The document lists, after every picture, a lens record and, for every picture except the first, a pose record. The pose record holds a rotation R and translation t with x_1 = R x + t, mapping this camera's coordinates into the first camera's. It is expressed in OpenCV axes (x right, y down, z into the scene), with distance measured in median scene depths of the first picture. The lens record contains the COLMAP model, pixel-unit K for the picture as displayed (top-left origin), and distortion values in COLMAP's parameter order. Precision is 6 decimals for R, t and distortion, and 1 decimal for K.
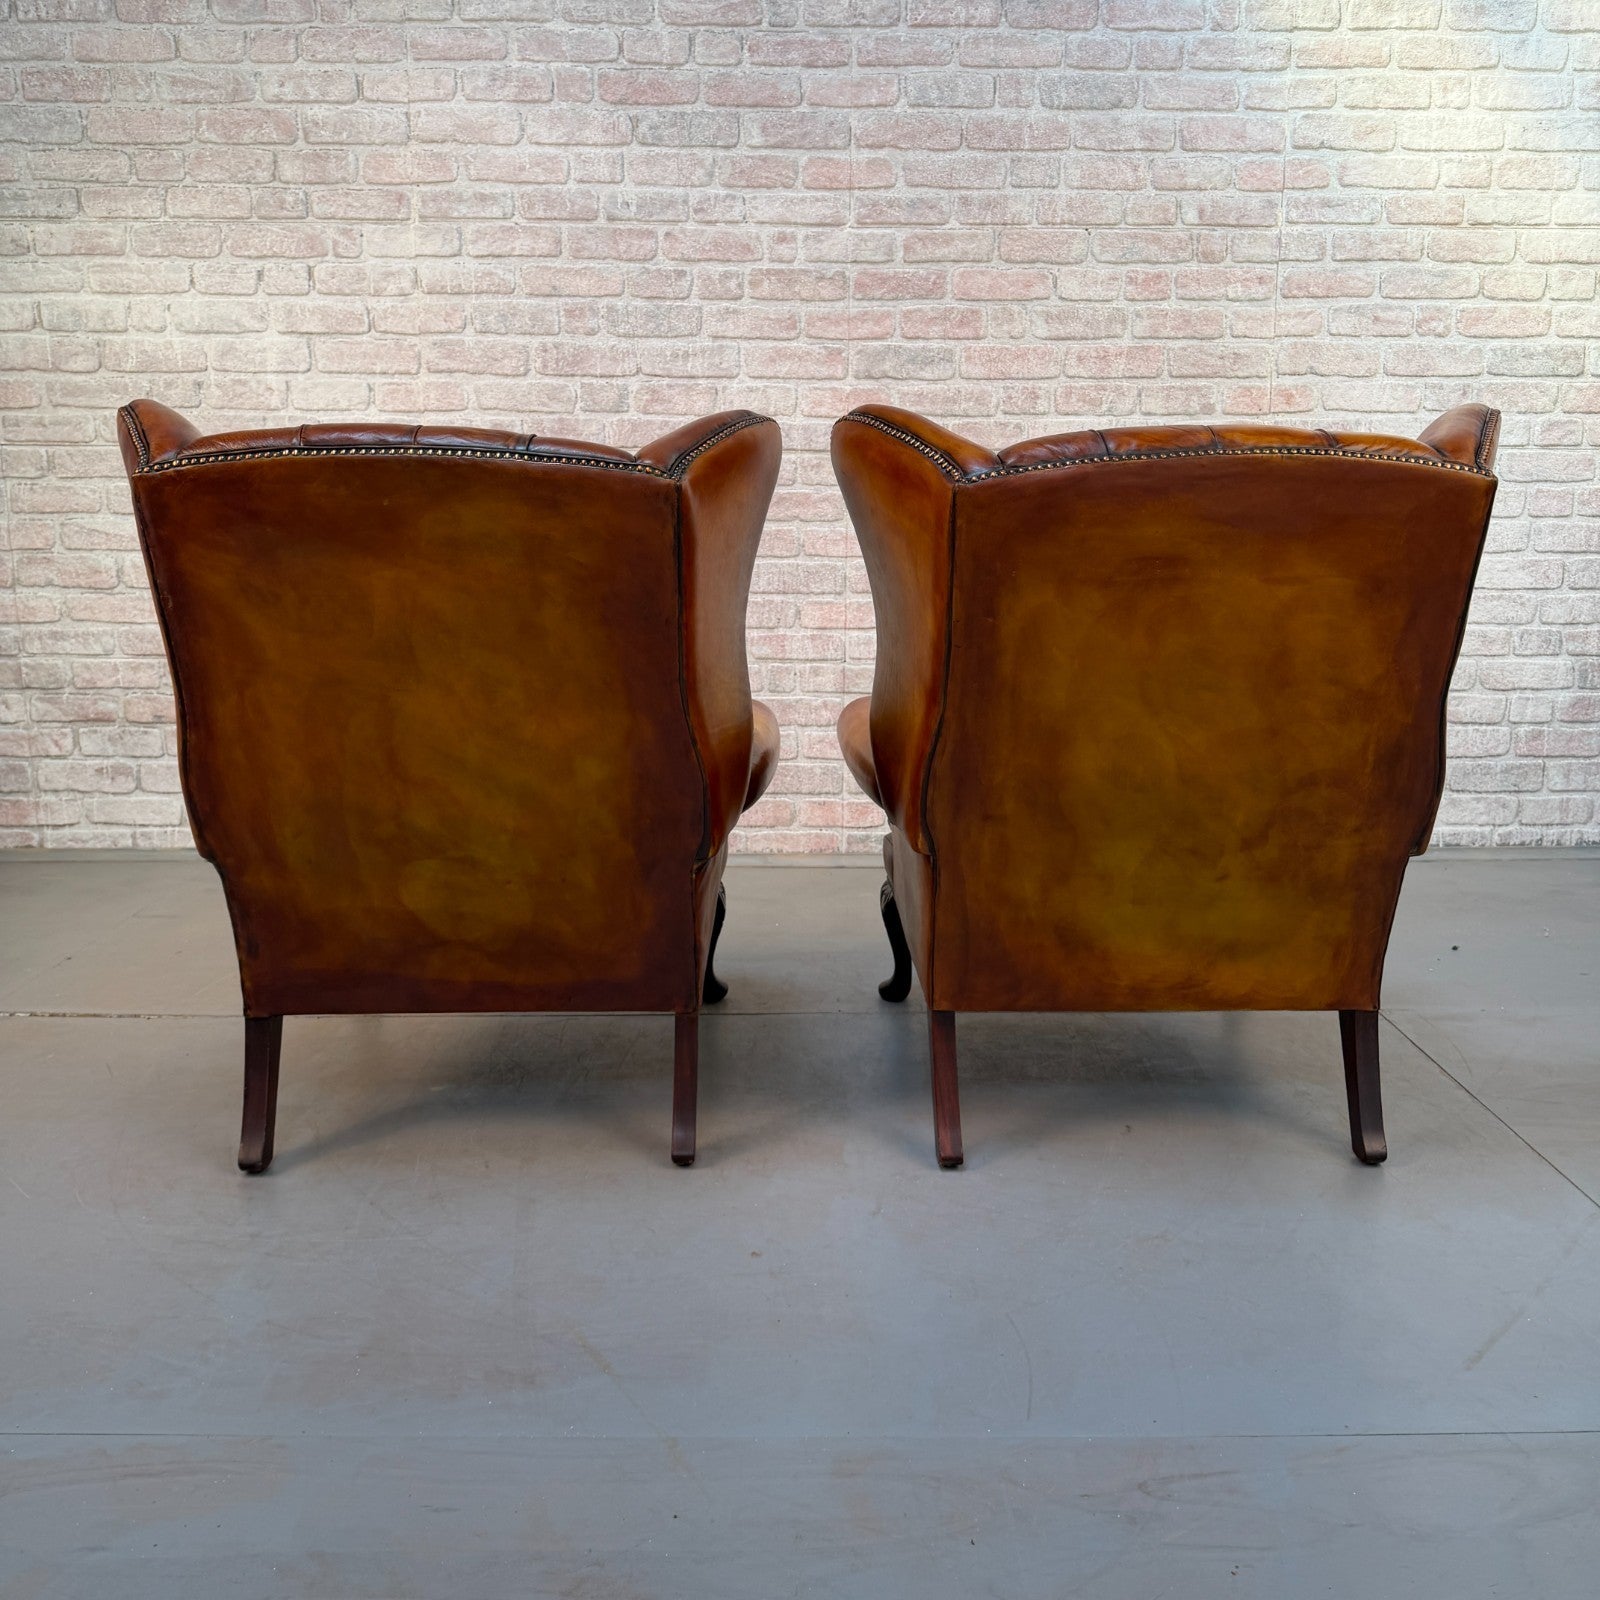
lens RADIAL K [[1516.4, 0, 807.0], [0, 1516.4, 814.6], [0, 0, 1]] dist [0.151728, -0.323142]
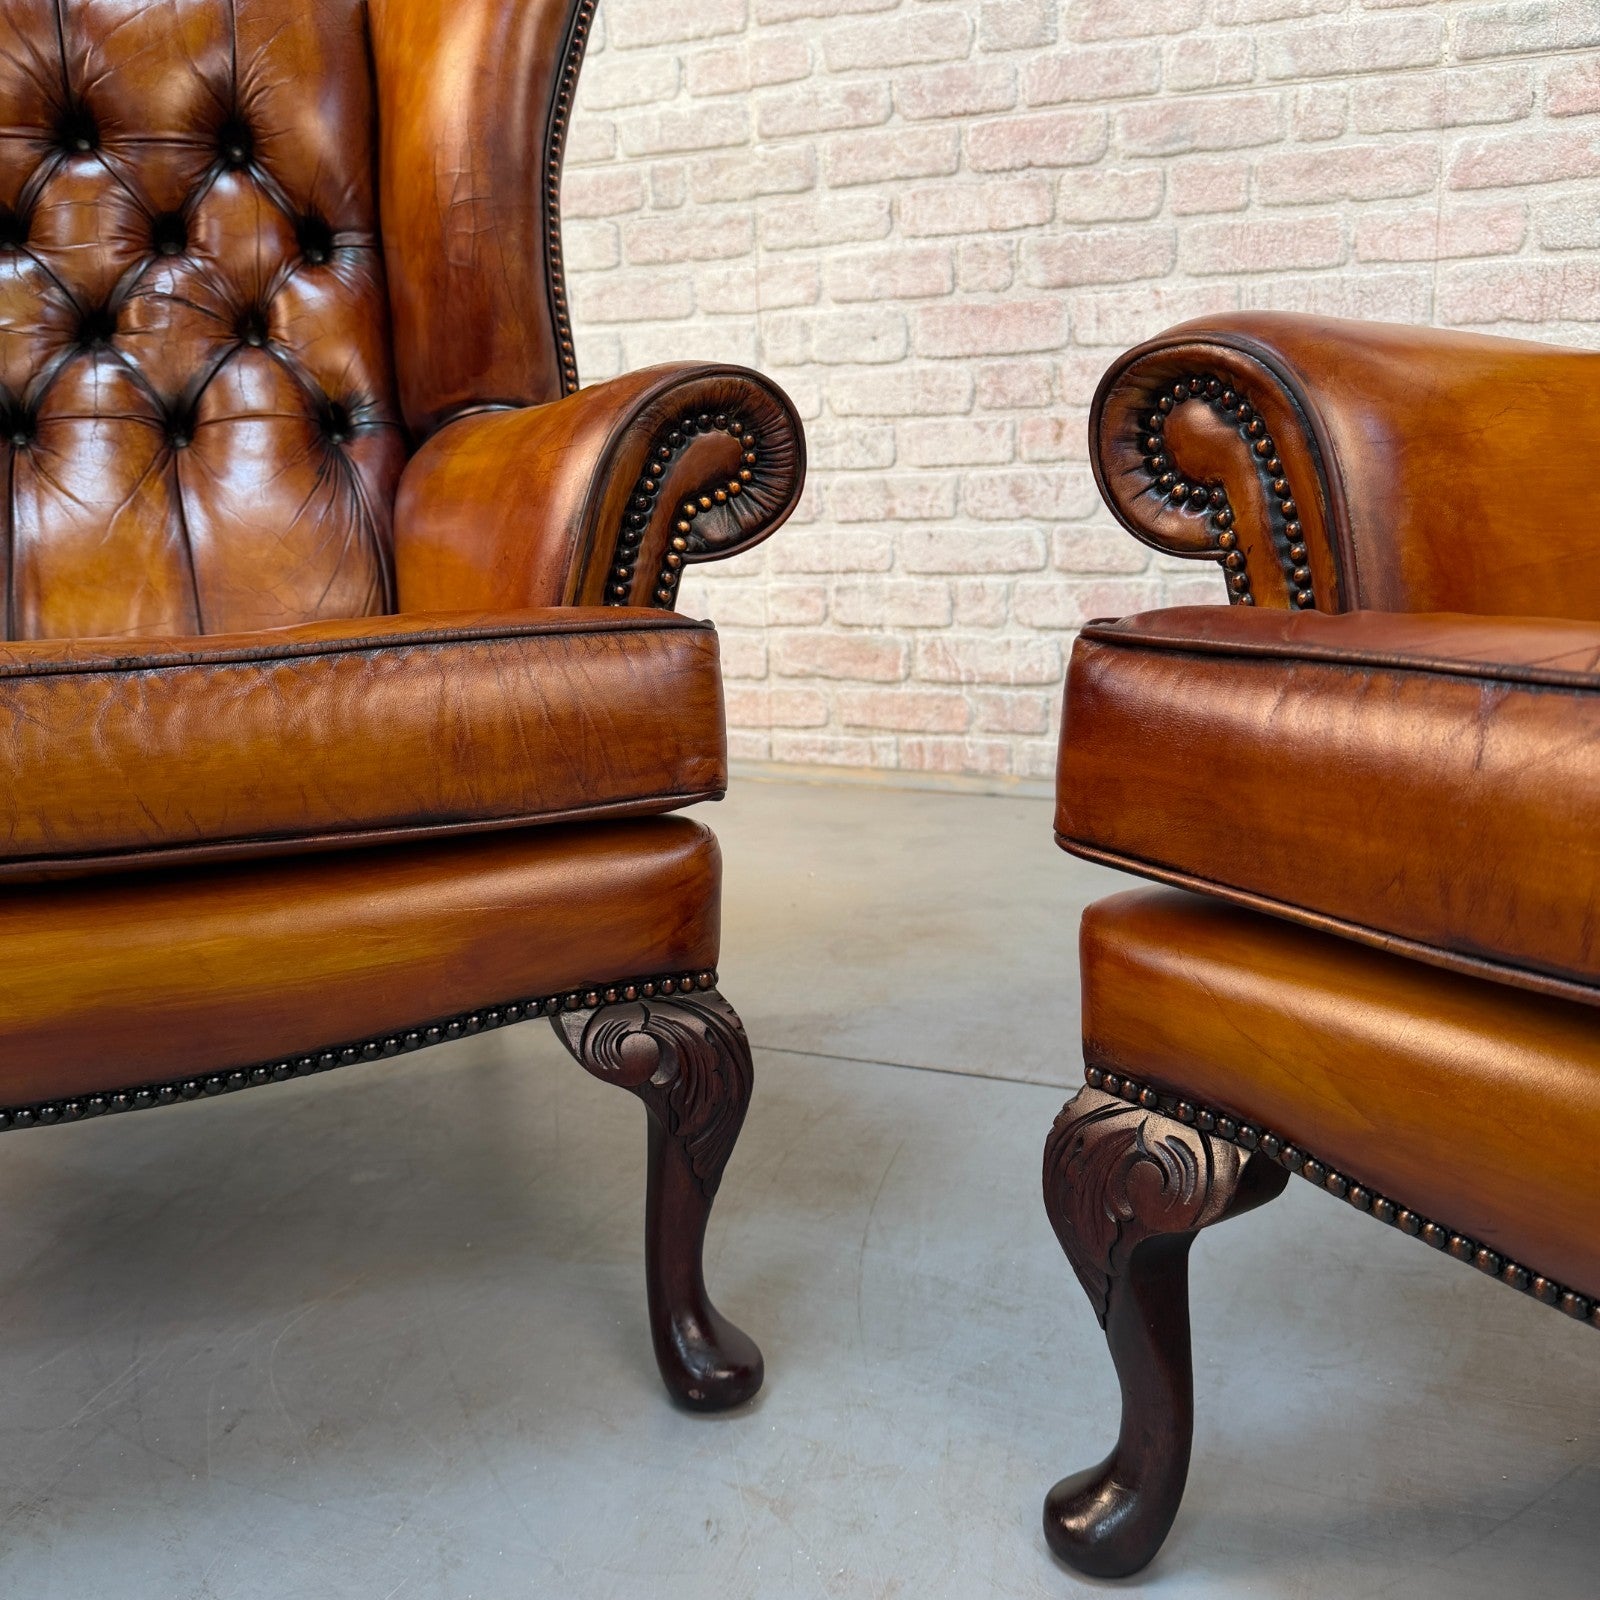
lens RADIAL K [[1502.7, 0, 784.3], [0, 1502.7, 803.4], [0, 0, 1]] dist [0.177495, -0.419212]
pose [[0.913010, 0.055646, -0.404123, 0.046452], [-0.050359, 0.998450, 0.023711, 0.028118], [0.404816, -0.001297, 0.914397, 0.407210]]
